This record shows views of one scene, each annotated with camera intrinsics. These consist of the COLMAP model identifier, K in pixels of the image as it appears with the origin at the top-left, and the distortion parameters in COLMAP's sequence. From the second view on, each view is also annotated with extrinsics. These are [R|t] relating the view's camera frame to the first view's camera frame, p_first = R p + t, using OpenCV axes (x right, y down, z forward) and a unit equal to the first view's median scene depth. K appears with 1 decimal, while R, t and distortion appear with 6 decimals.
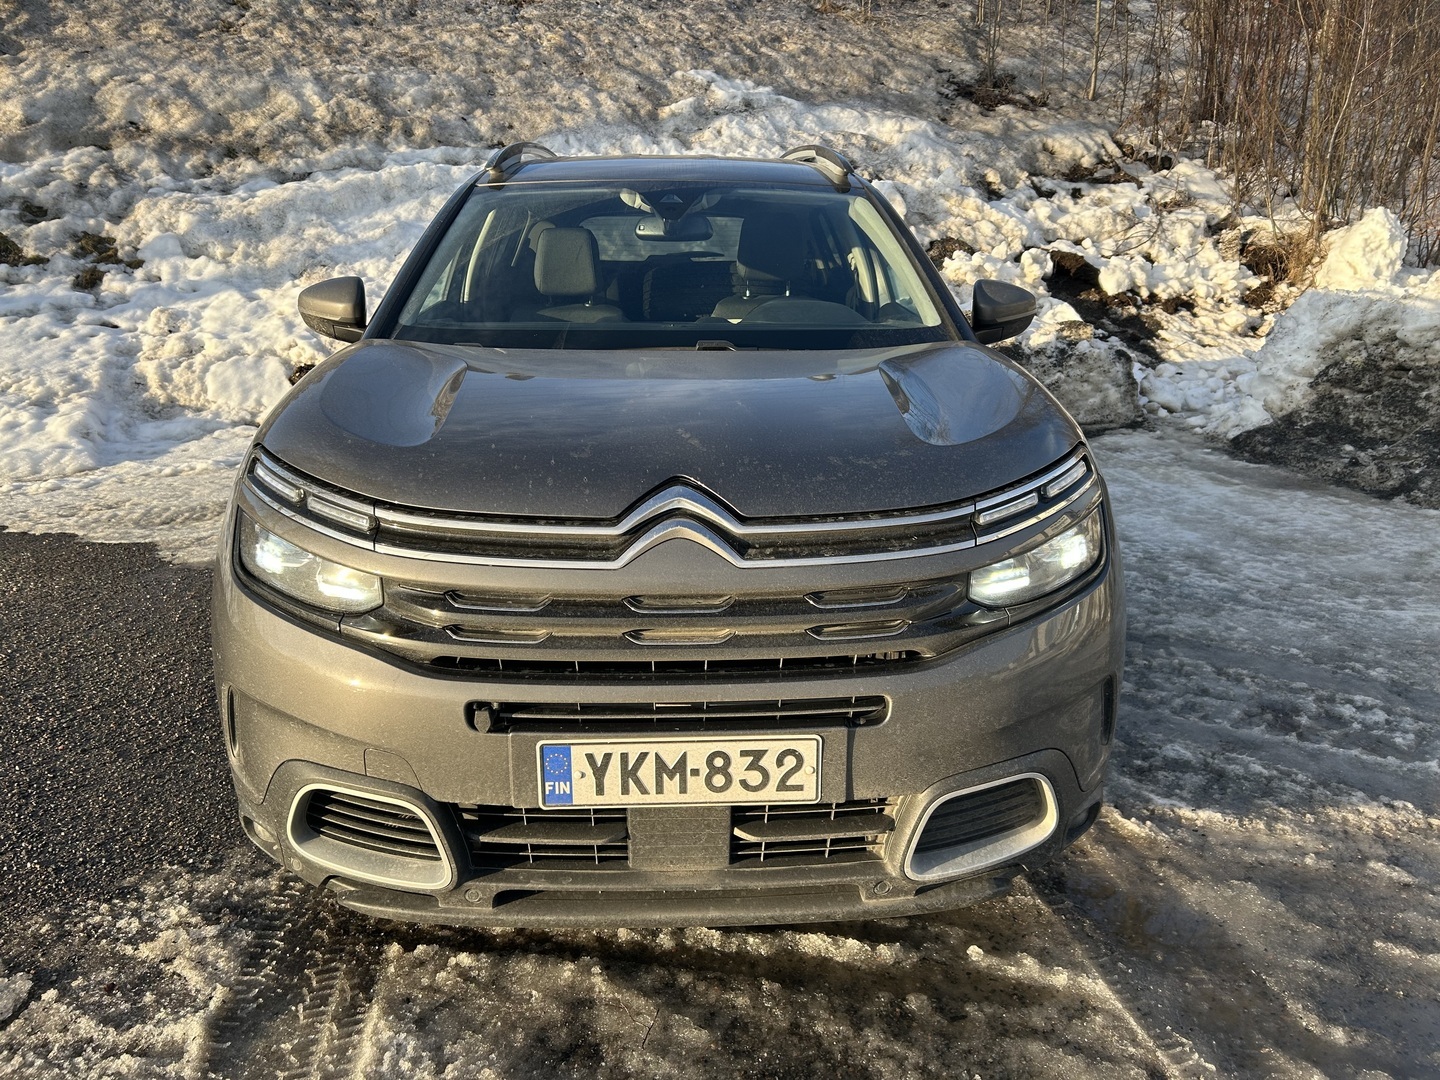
lens RADIAL K [[1111.8, 0, 719.5], [0, 1111.8, 539.4], [0, 0, 1]] dist [0.058723, -0.066807]
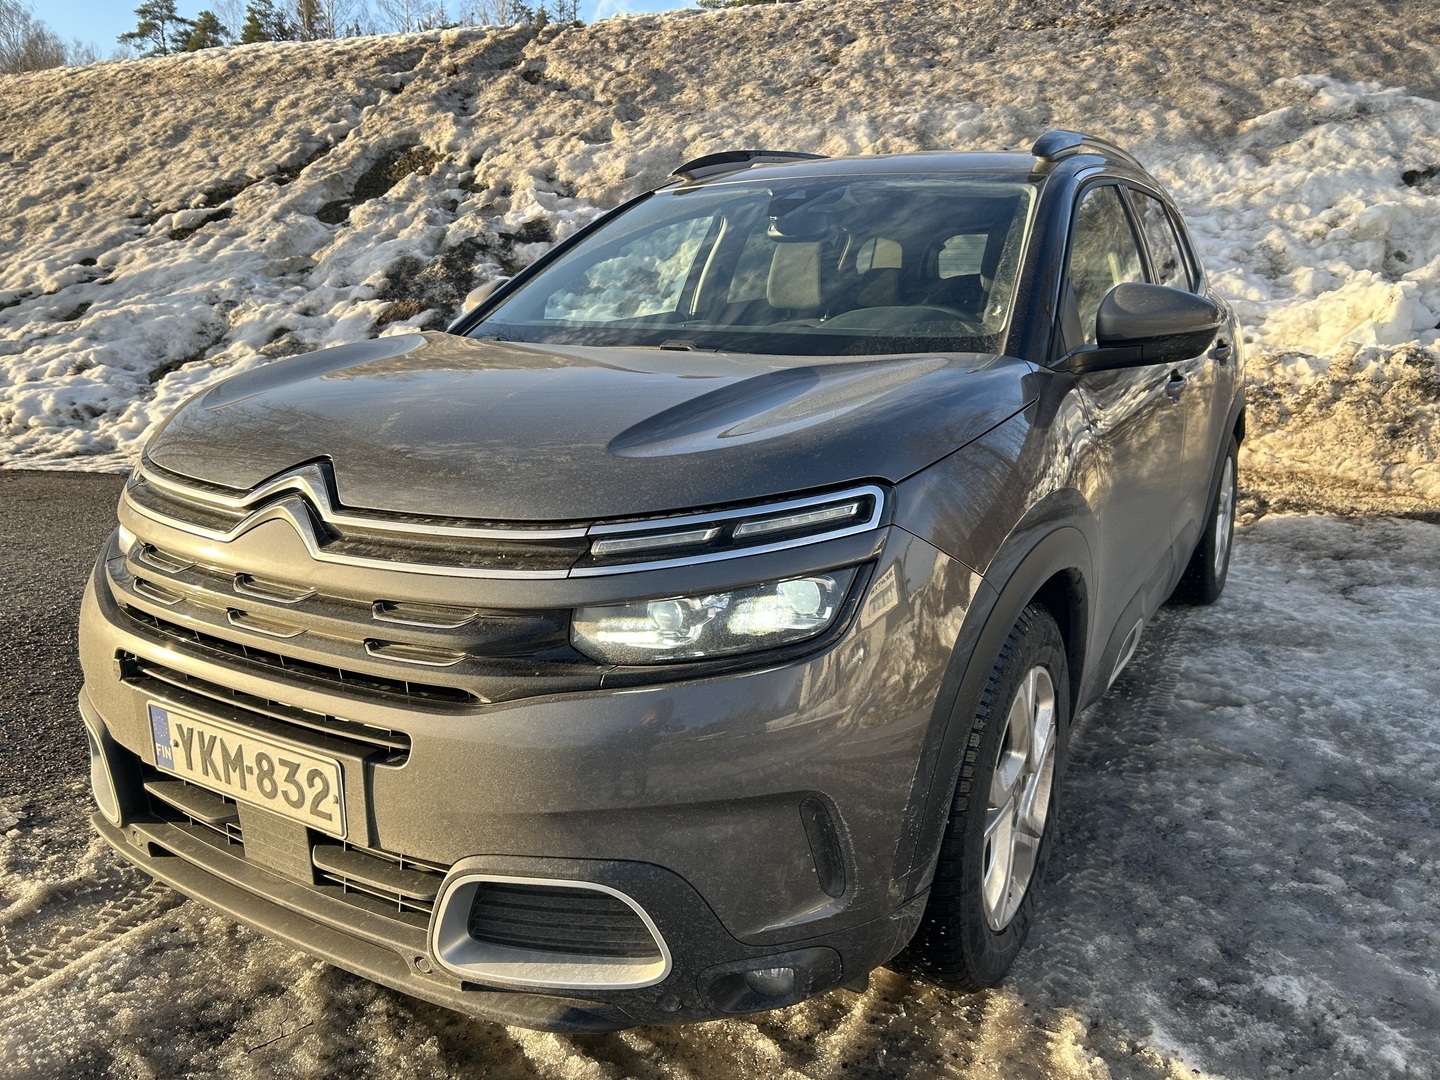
lens RADIAL K [[1111.8, 0, 720.5], [0, 1111.8, 539.2], [0, 0, 1]] dist [0.058723, -0.066807]
pose [[0.822992, 0.128468, -0.553335, 0.148354], [-0.150703, 0.988564, 0.005369, -0.008306], [0.547697, 0.078971, 0.832941, 0.079164]]
